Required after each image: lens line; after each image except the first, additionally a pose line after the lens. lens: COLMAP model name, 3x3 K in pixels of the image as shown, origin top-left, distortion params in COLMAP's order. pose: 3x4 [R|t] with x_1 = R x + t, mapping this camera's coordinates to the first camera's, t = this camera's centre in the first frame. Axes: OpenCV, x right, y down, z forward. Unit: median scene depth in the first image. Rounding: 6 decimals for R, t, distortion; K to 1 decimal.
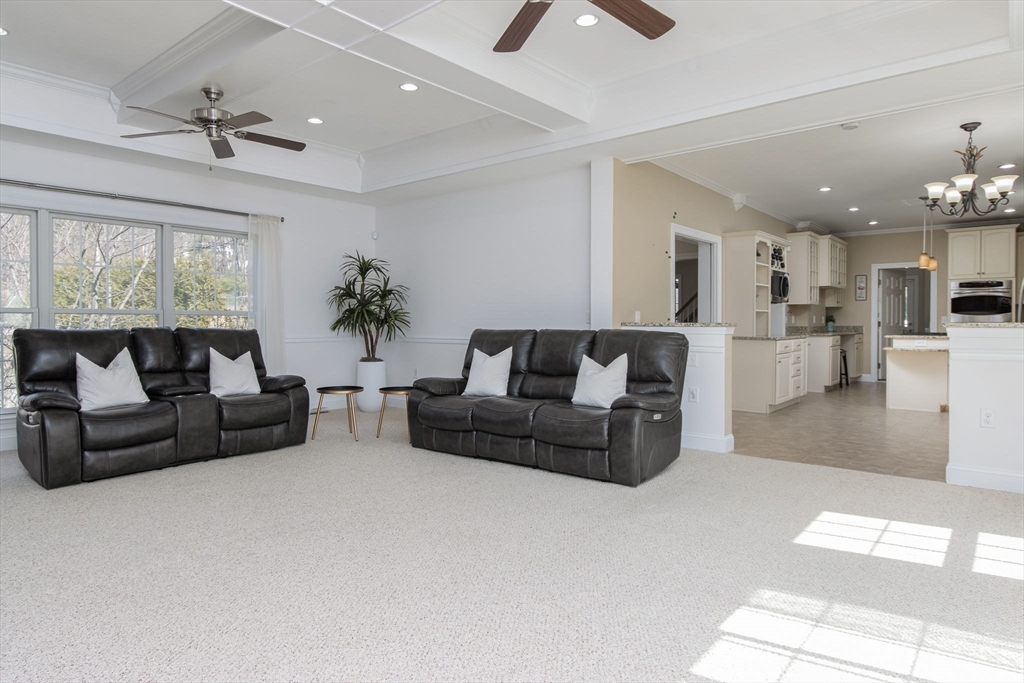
lens RADIAL K [[619.9, 0, 508.5], [0, 619.9, 331.5], [0, 0, 1]] dist [-0.012758, 0.006365]
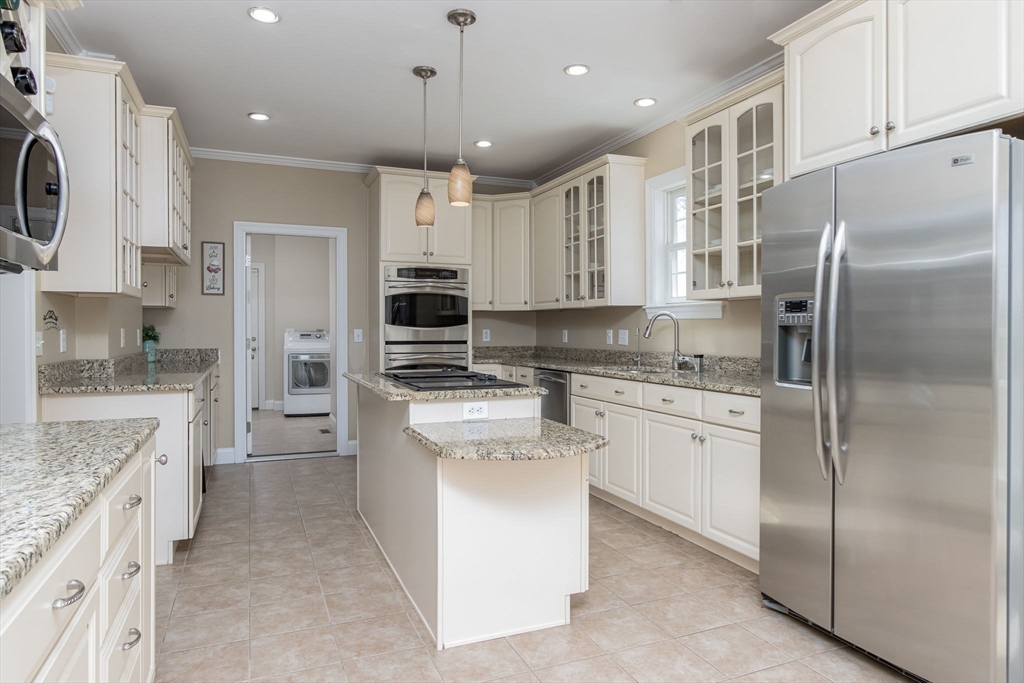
lens RADIAL K [[619.9, 0, 508.6], [0, 619.9, 337.6], [0, 0, 1]] dist [-0.012758, 0.006365]
pose [[0.465783, -0.013990, 0.884788, 0.292521], [0.013285, 0.999873, 0.008816, -0.021136], [-0.884799, 0.007648, 0.465910, 0.663130]]
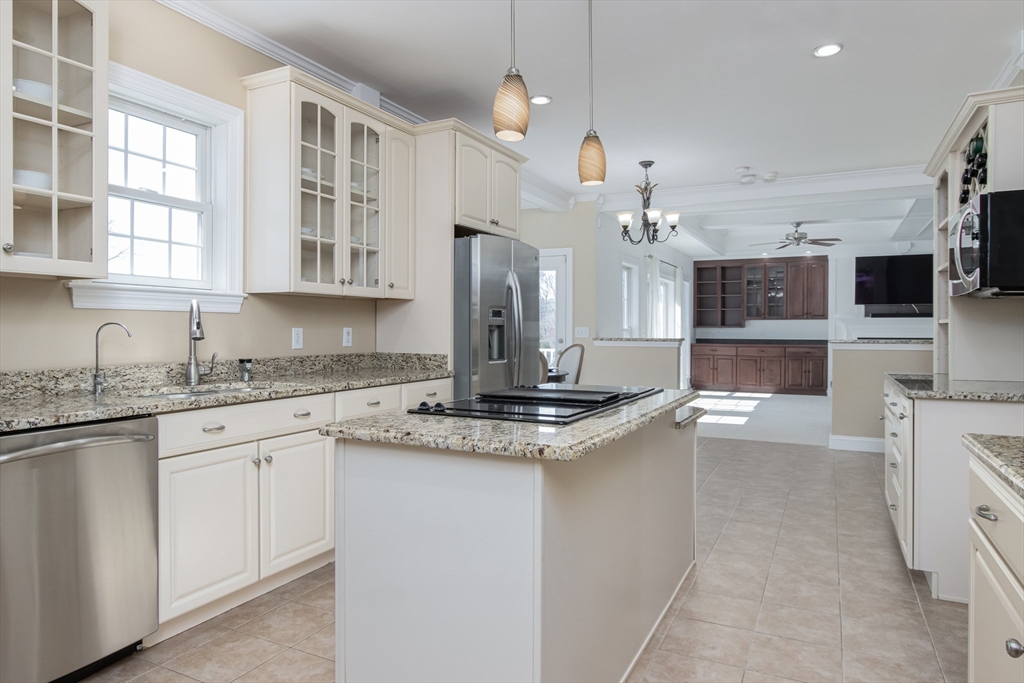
lens RADIAL K [[619.9, 0, 511.0], [0, 619.9, 338.8], [0, 0, 1]] dist [-0.012758, 0.006365]
pose [[-0.977015, -0.001329, -0.213168, 0.652545], [-0.008147, 0.999483, 0.031108, -0.026131], [0.213016, 0.032130, -0.976520, 1.091321]]
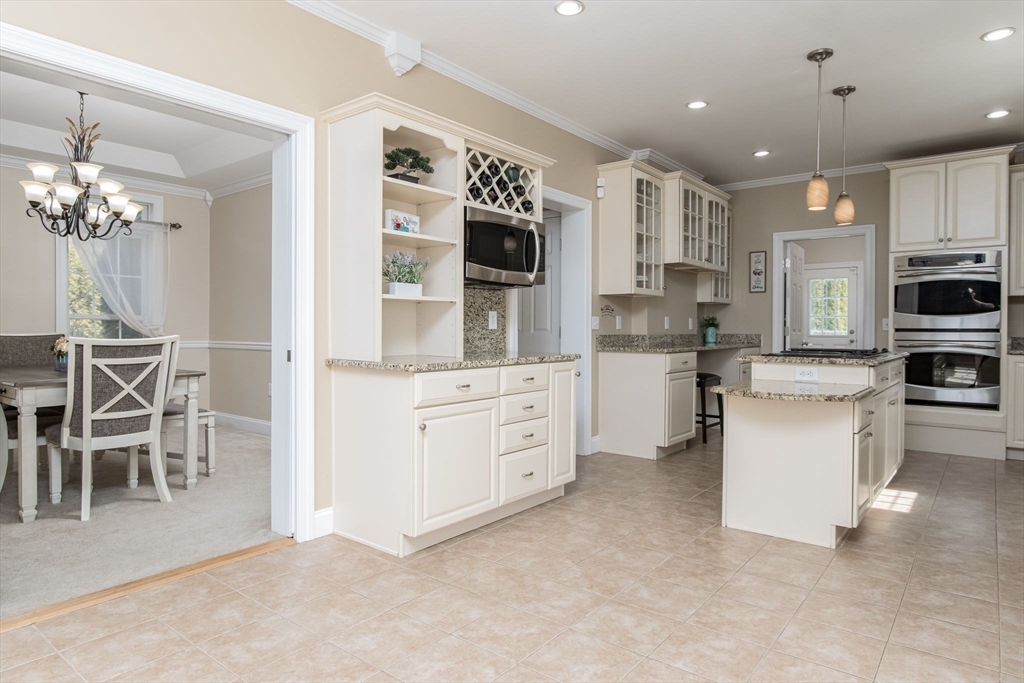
lens RADIAL K [[619.9, 0, 515.2], [0, 619.9, 336.4], [0, 0, 1]] dist [-0.012758, 0.006365]
pose [[0.999679, 0.002245, 0.025227, 0.362596], [-0.002163, 0.999992, -0.003297, -0.004893], [-0.025234, 0.003241, 0.999676, 0.452929]]
